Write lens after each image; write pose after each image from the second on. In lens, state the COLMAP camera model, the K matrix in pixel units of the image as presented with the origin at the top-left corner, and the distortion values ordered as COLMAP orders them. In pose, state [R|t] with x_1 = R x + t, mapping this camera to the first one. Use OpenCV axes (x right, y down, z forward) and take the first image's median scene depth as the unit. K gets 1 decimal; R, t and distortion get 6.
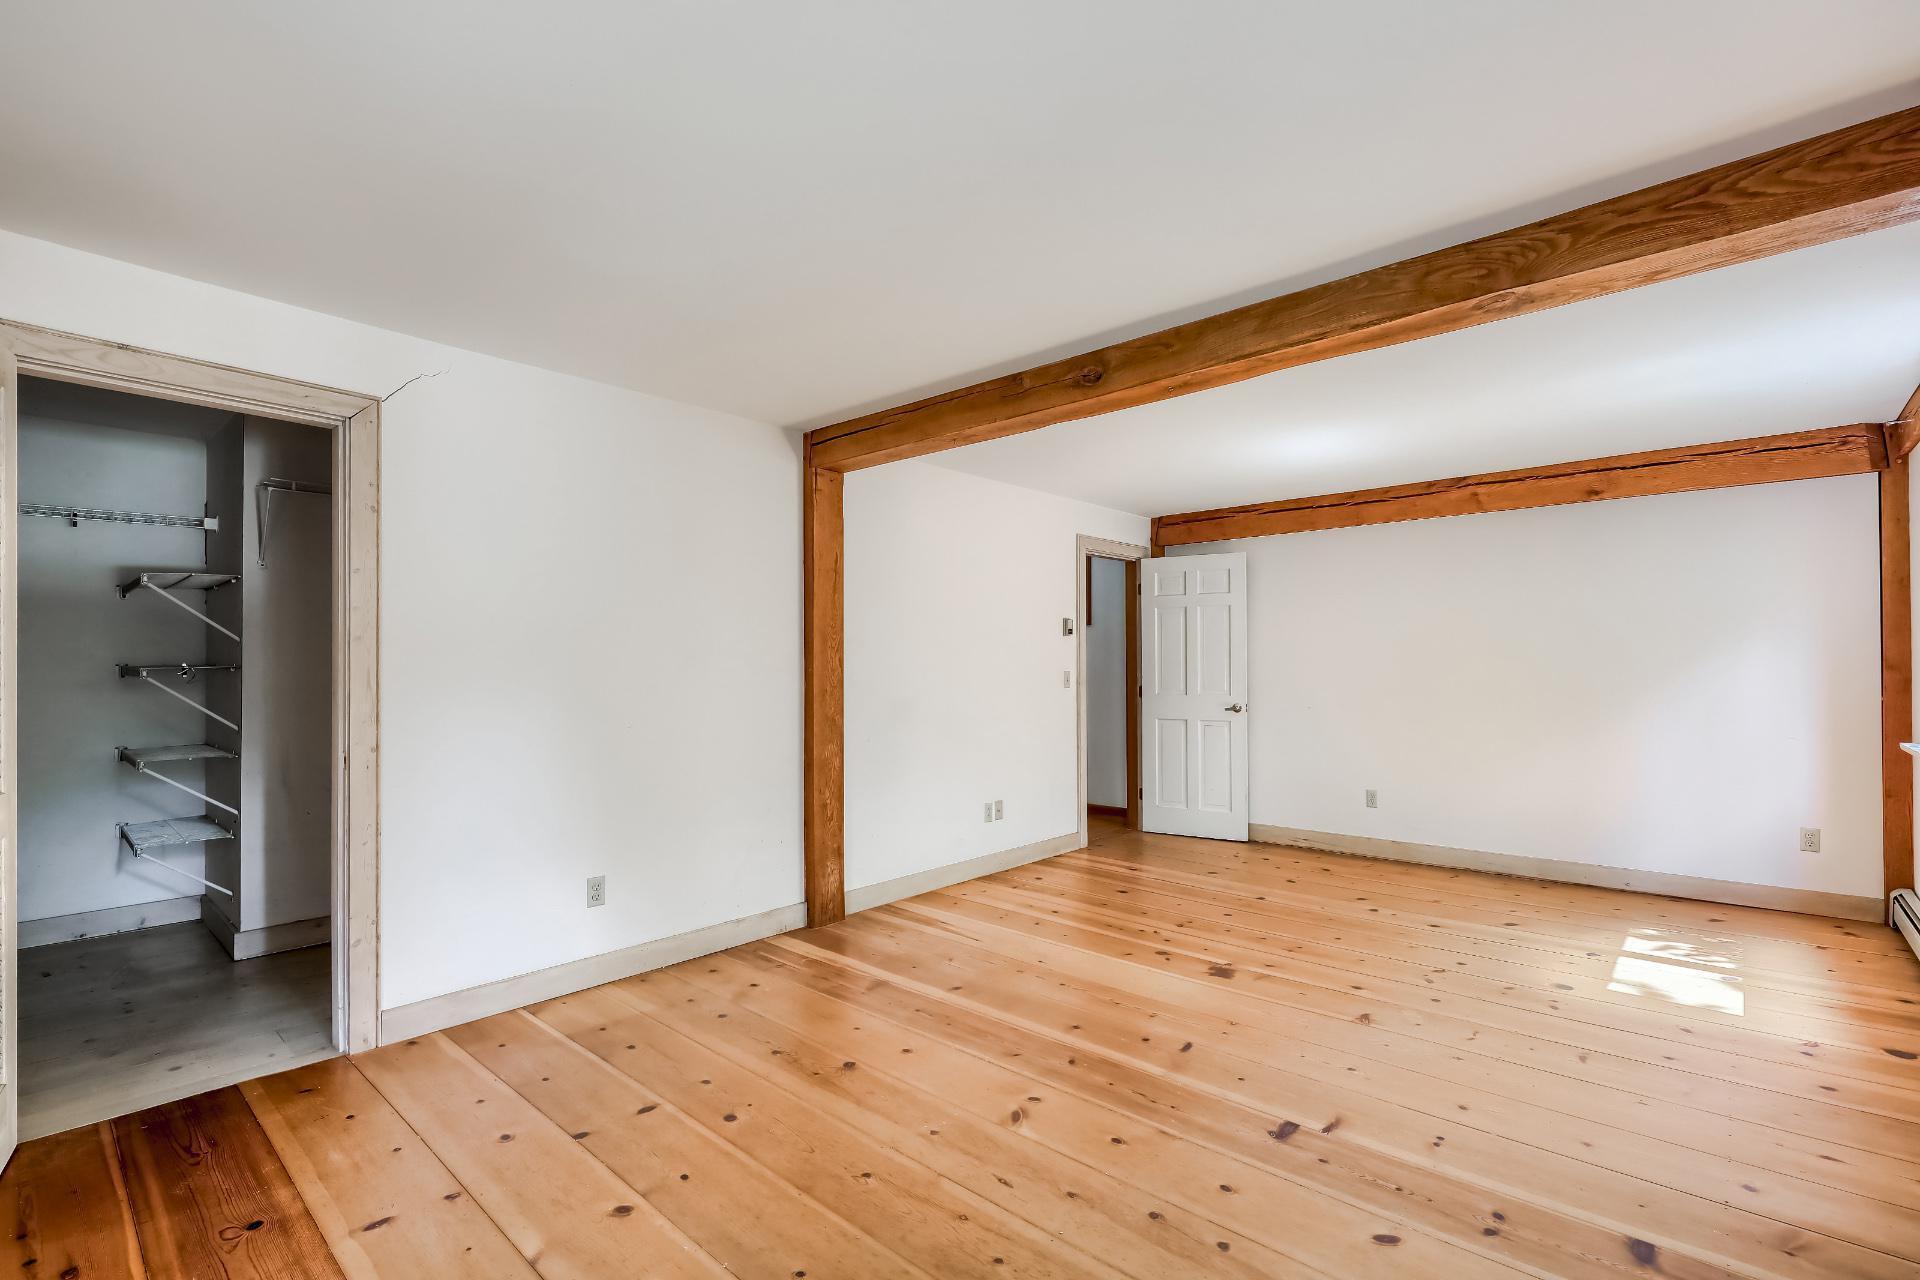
lens RADIAL K [[867.0, 0, 967.1], [0, 867.0, 654.4], [0, 0, 1]] dist [-0.003052, -0.001112]
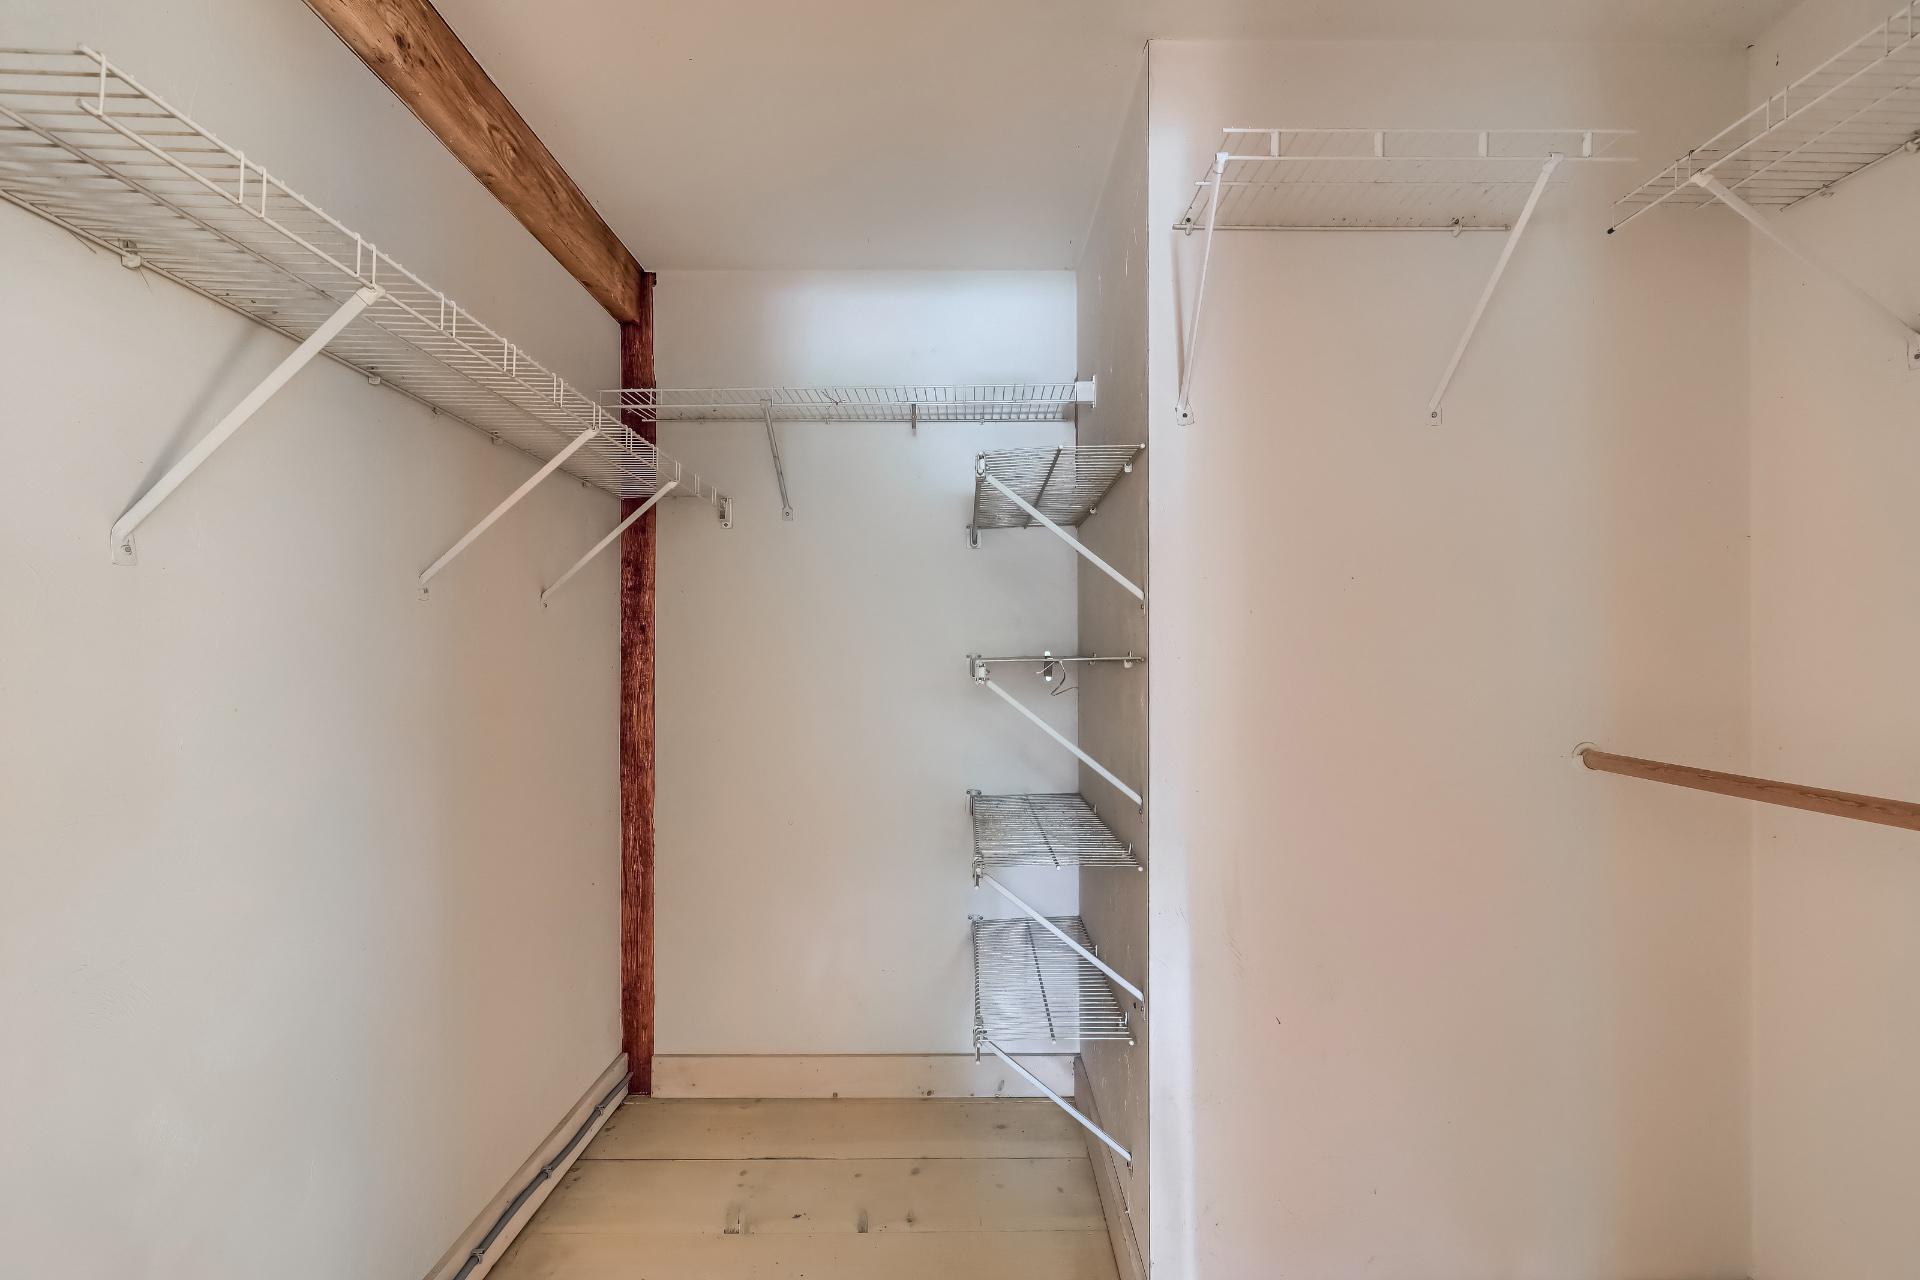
lens RADIAL K [[867.0, 0, 967.1], [0, 867.0, 654.4], [0, 0, 1]] dist [-0.003052, -0.001112]
pose [[0.663450, -0.001519, -0.748219, -0.572272], [0.005518, 0.999981, 0.002863, 0.010550], [0.748200, -0.006028, 0.663446, 0.643290]]
